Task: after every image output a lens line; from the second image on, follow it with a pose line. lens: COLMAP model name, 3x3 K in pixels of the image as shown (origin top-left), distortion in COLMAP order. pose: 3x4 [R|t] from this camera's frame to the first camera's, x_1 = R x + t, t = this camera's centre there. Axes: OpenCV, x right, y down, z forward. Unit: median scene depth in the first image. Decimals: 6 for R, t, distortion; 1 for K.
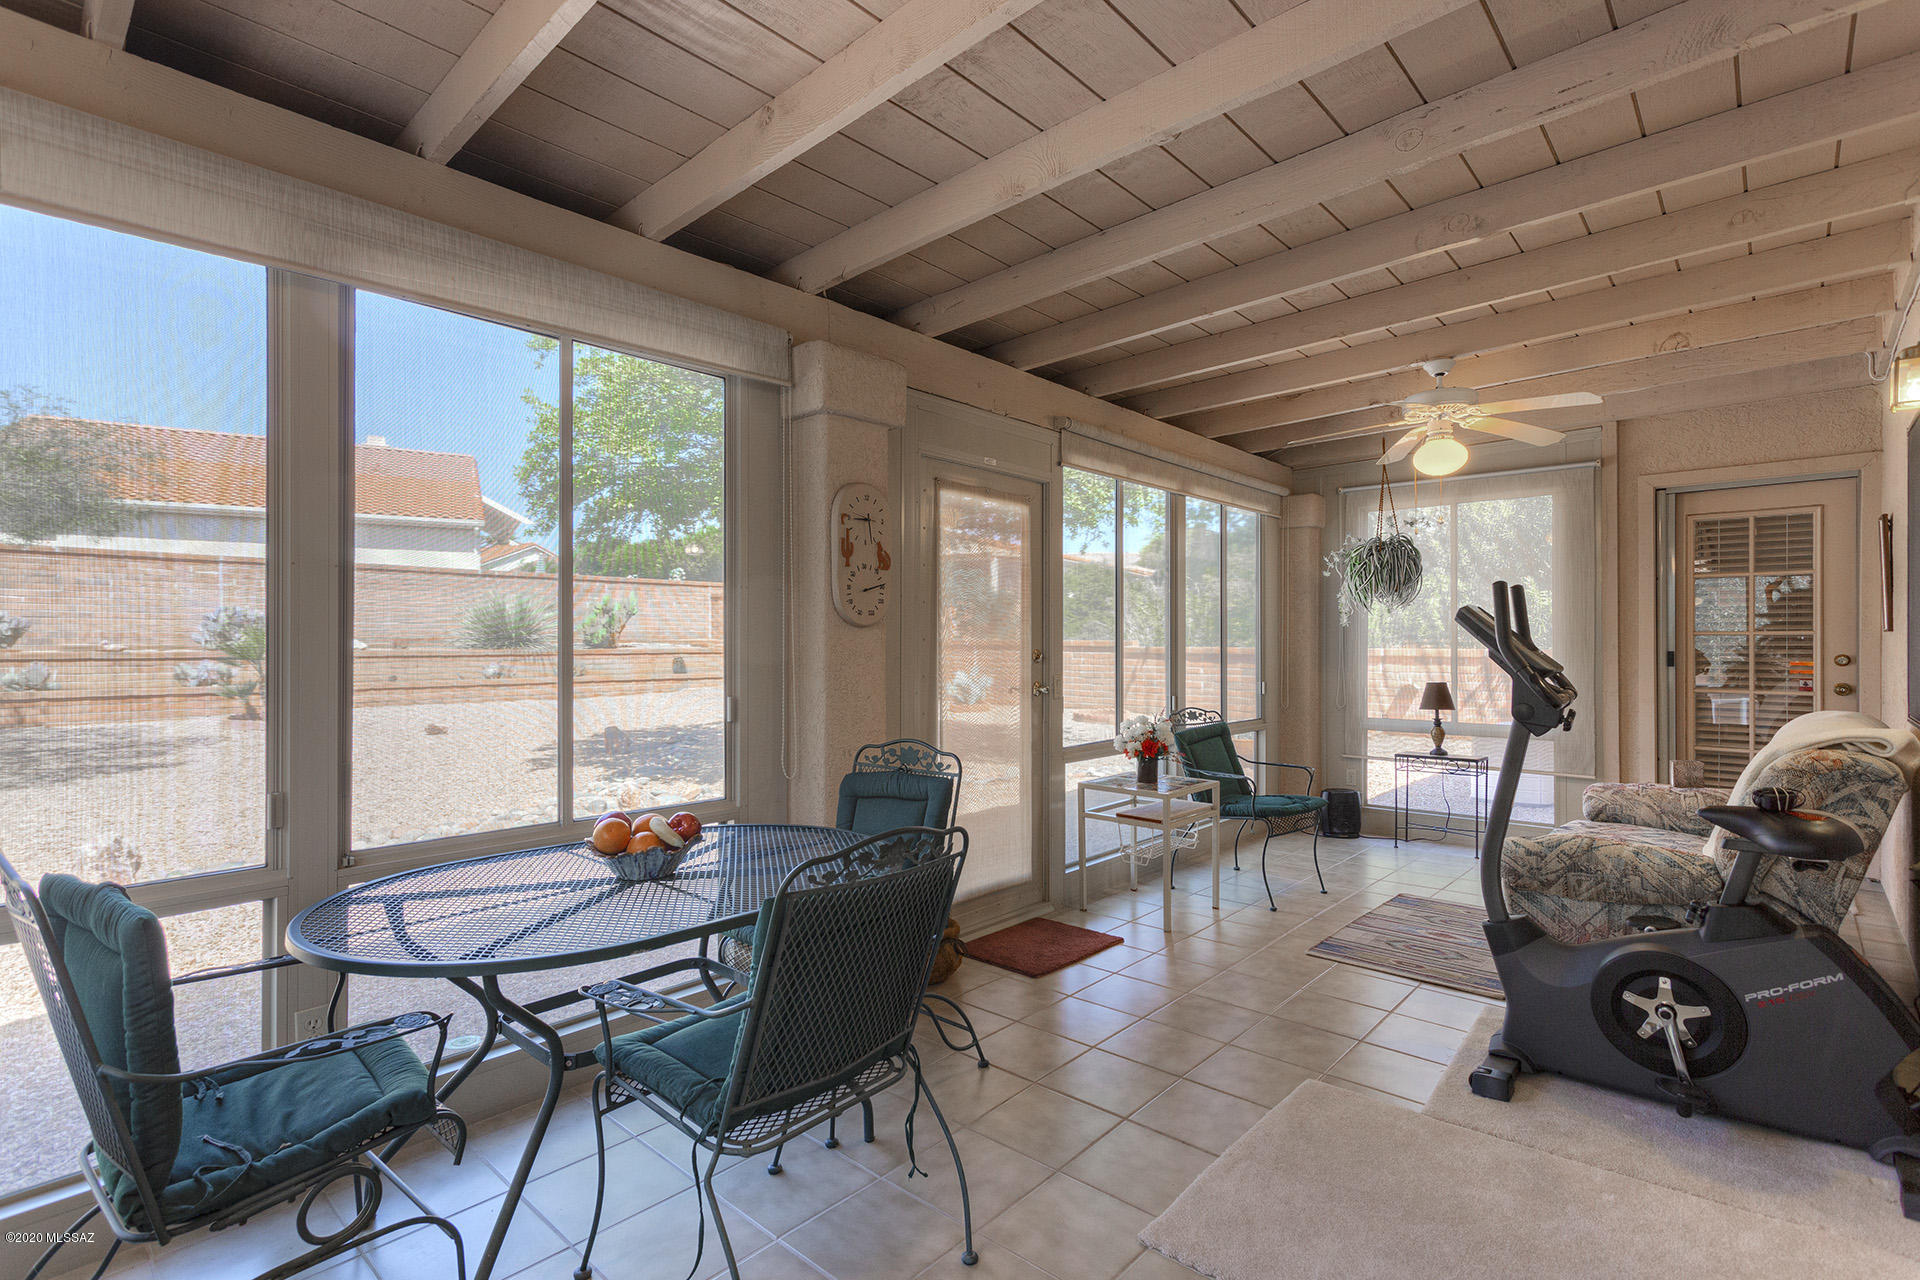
lens RADIAL K [[884.9, 0, 960.0], [0, 884.9, 640.0], [0, 0, 1]] dist [-0.000480, 0.000033]
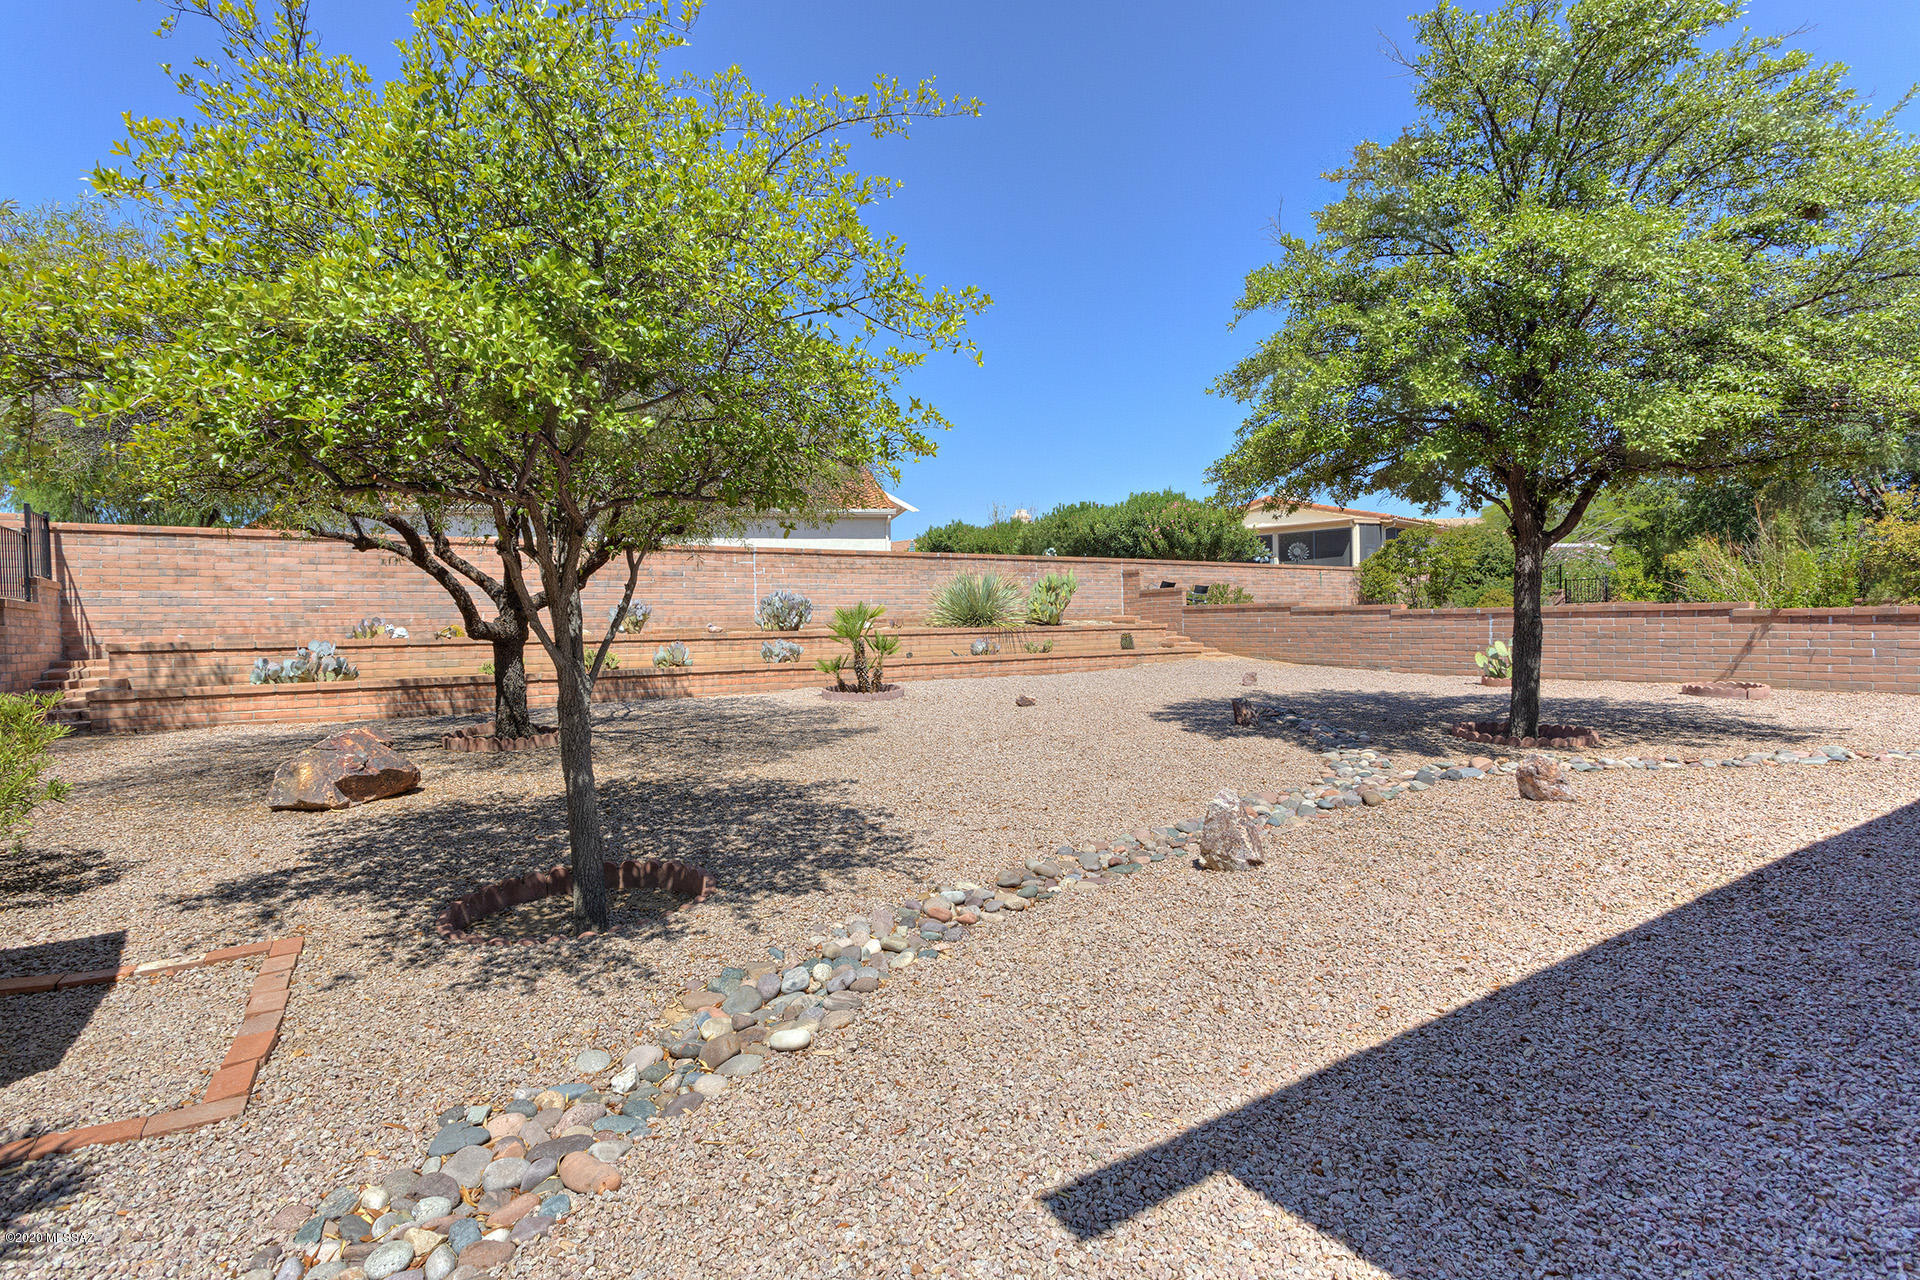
lens RADIAL K [[884.9, 0, 960.0], [0, 884.9, 640.0], [0, 0, 1]] dist [-0.000480, 0.000033]
pose [[0.963834, -0.012675, -0.266200, -0.273572], [0.018291, 0.999659, 0.018625, 0.006055], [0.265874, -0.022821, 0.963738, -0.011804]]
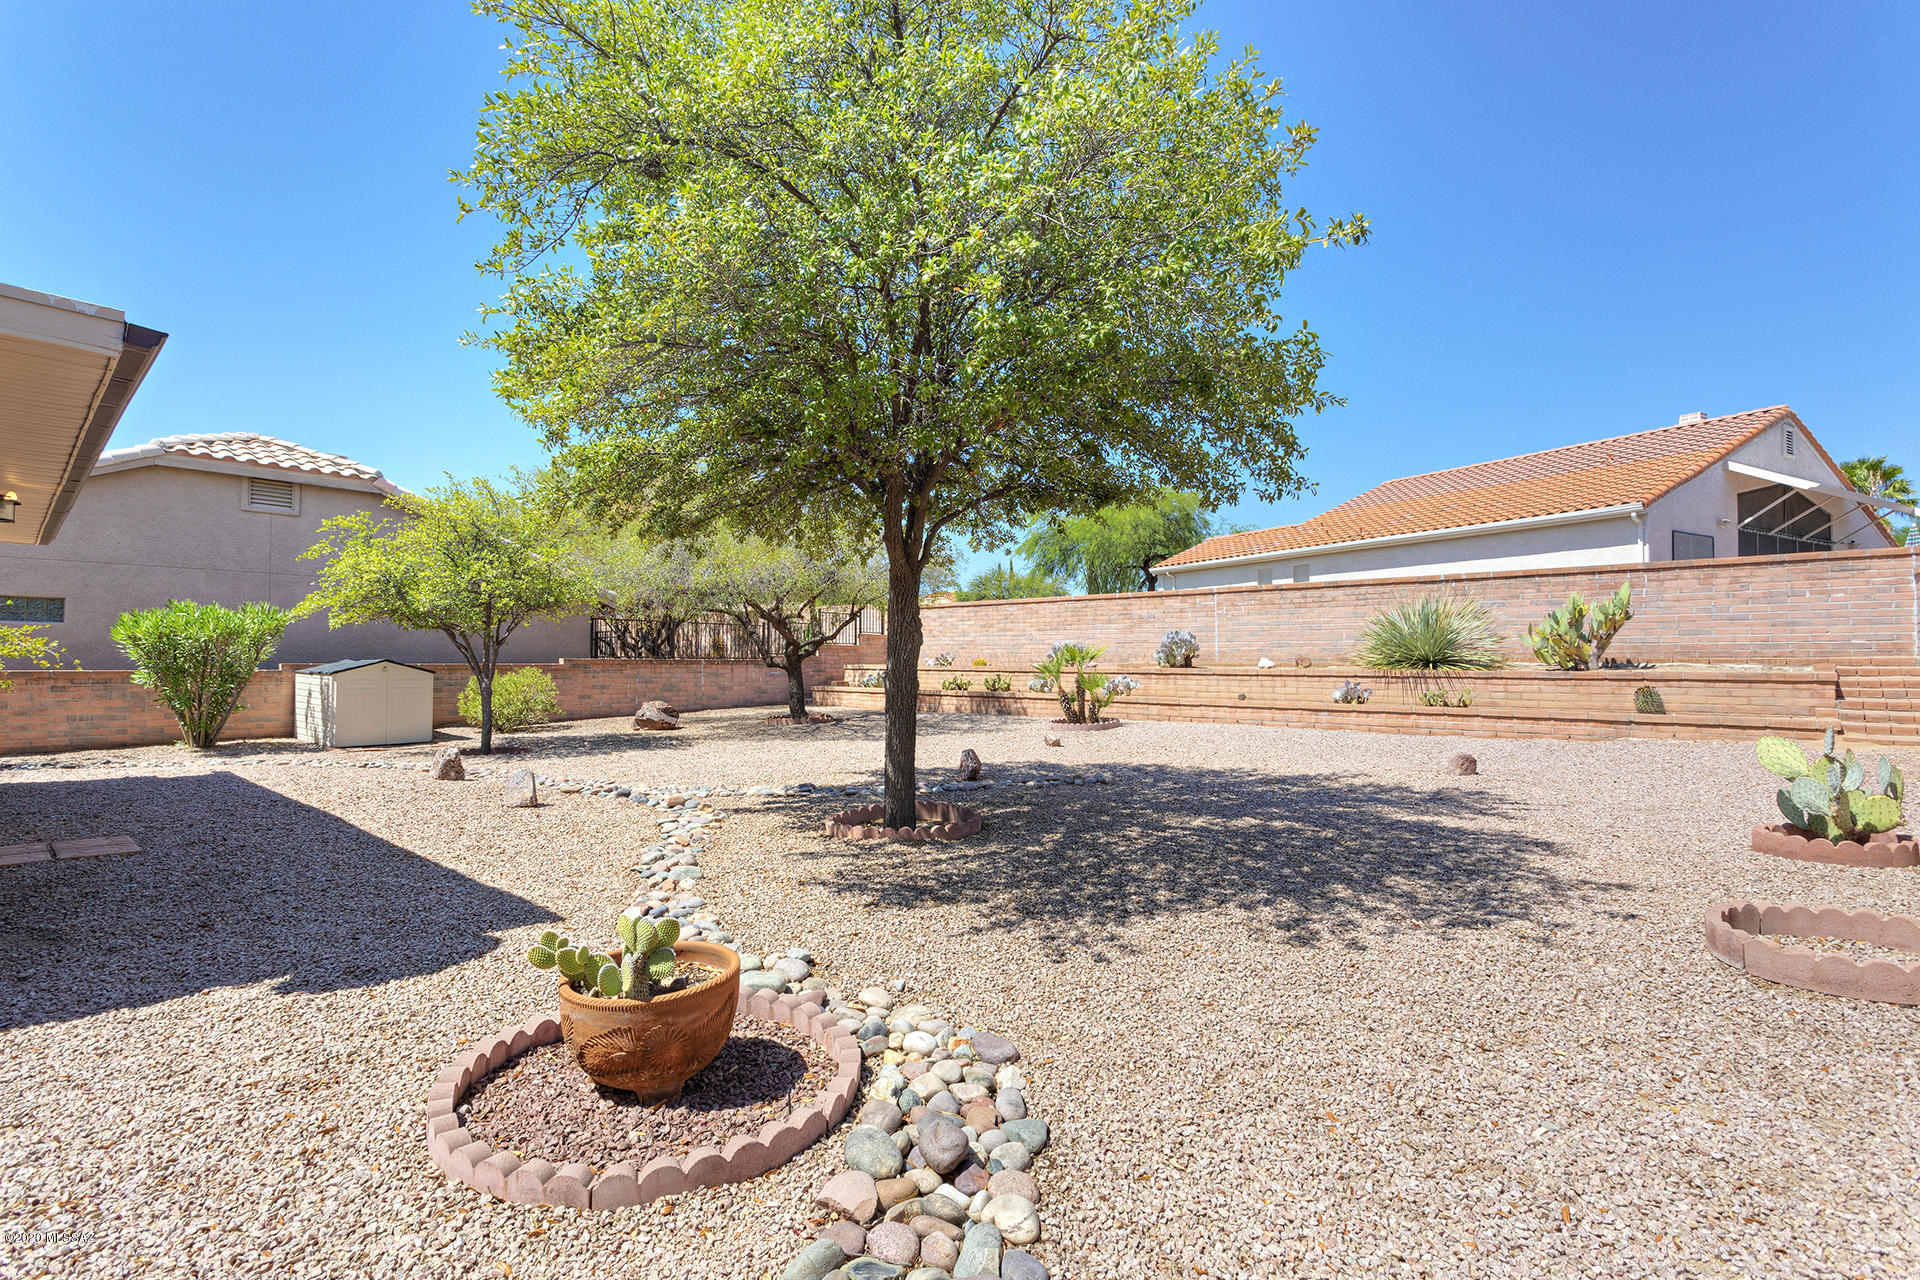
lens RADIAL K [[884.9, 0, 960.0], [0, 884.9, 640.0], [0, 0, 1]] dist [-0.000480, 0.000033]
pose [[0.012231, -0.027680, -0.999542, 0.319342], [-0.004666, 0.999604, -0.027739, 0.008076], [0.999914, 0.005003, 0.012097, 0.617551]]
